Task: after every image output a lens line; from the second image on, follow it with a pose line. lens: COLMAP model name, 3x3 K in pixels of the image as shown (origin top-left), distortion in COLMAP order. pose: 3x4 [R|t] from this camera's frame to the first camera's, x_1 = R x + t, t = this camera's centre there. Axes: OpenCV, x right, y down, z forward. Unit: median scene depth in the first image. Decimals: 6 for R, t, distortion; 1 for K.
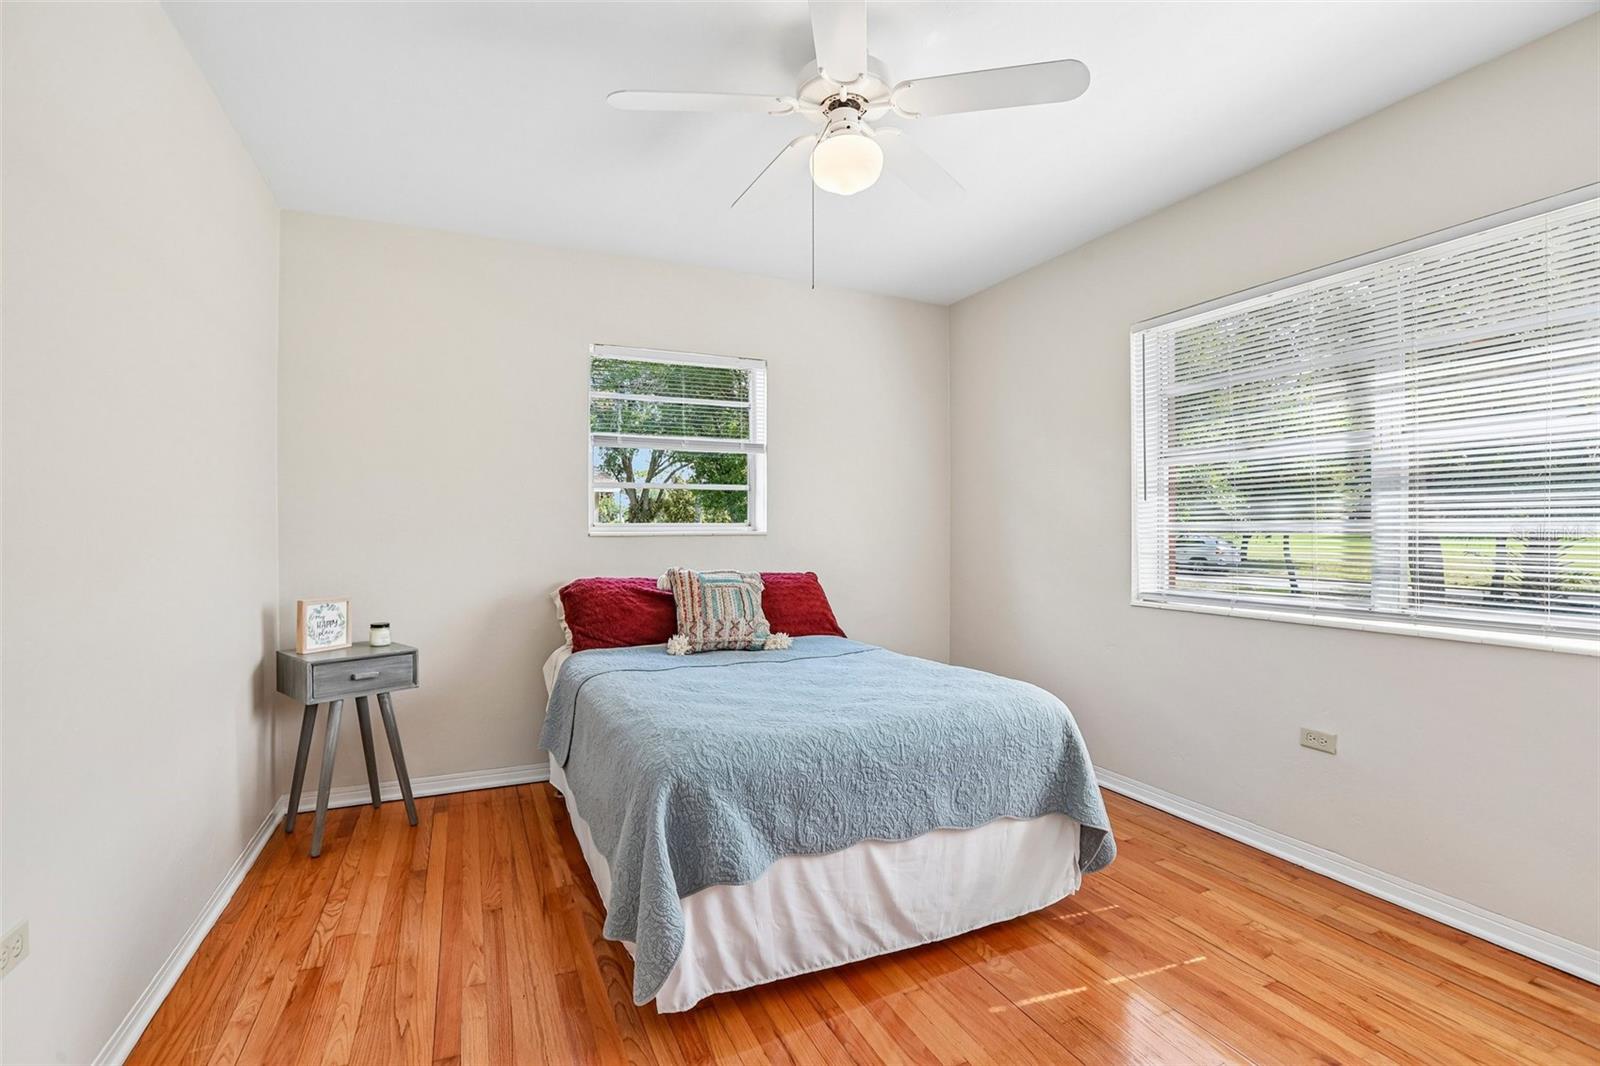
lens RADIAL K [[720.5, 0, 797.6], [0, 720.5, 537.2], [0, 0, 1]] dist [-0.058039, 0.024459]
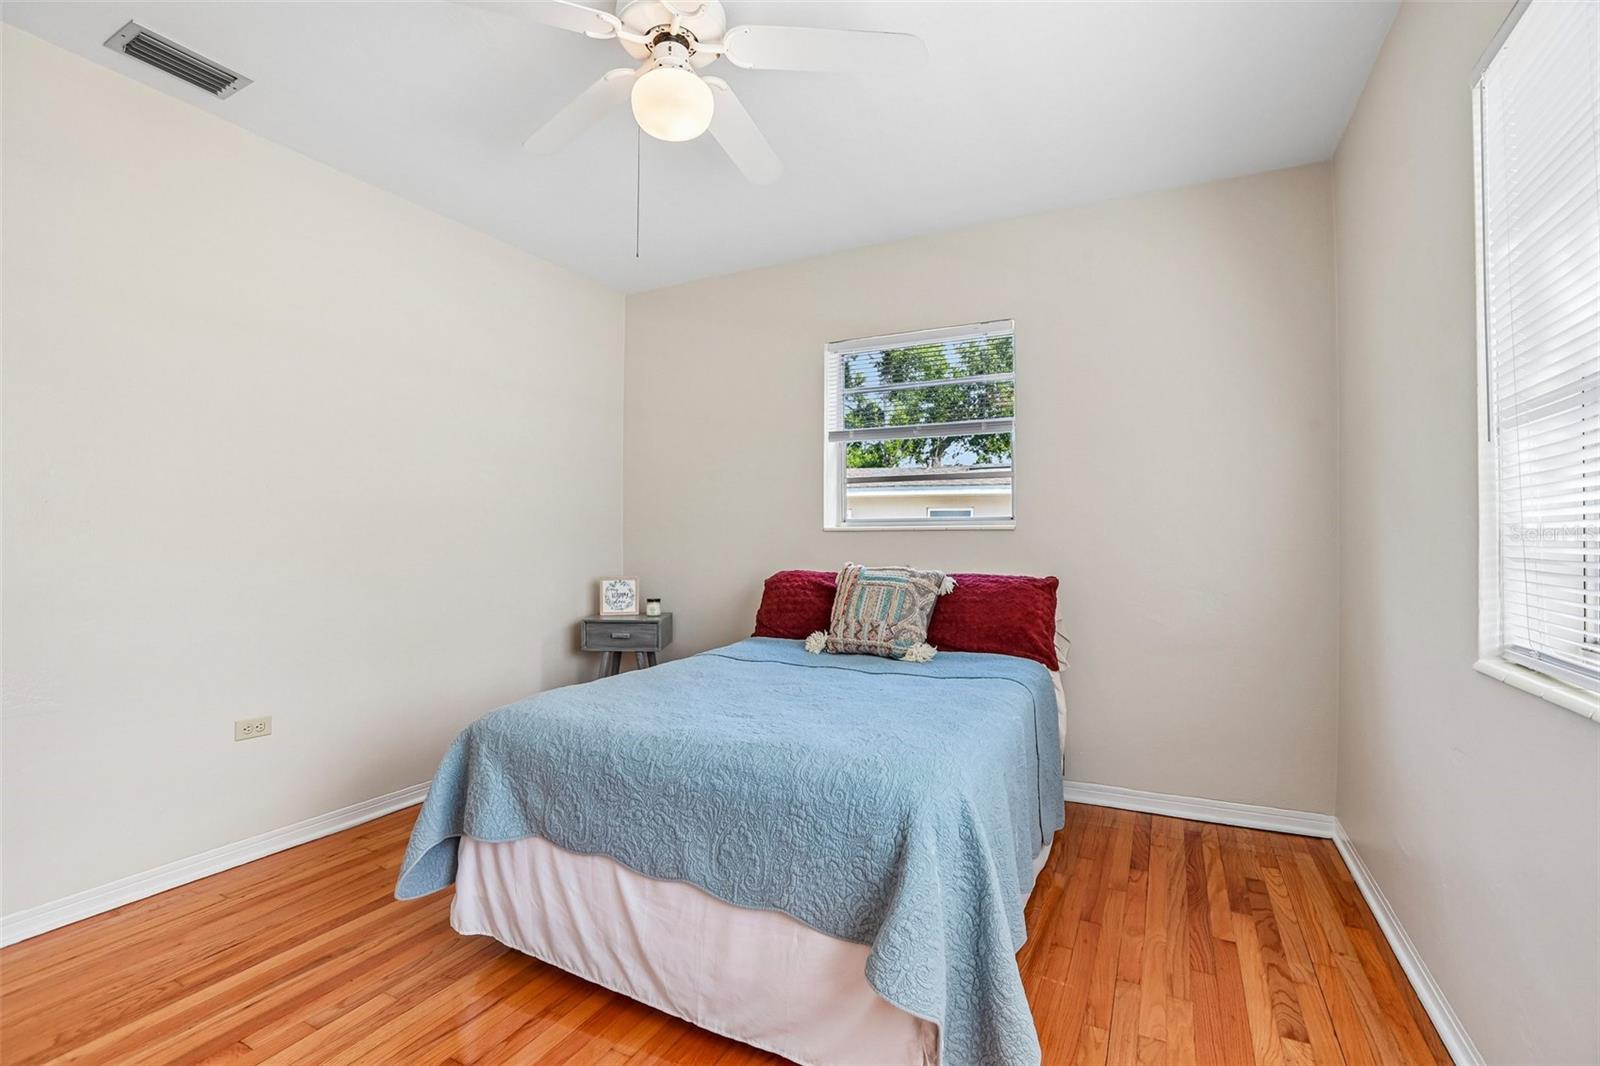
lens RADIAL K [[720.5, 0, 797.6], [0, 720.5, 537.2], [0, 0, 1]] dist [-0.058039, 0.024459]
pose [[0.619800, 0.000034, -0.784760, 0.843715], [-0.009409, 0.999928, -0.007388, 0.025459], [0.784703, 0.011963, 0.619756, 0.563189]]
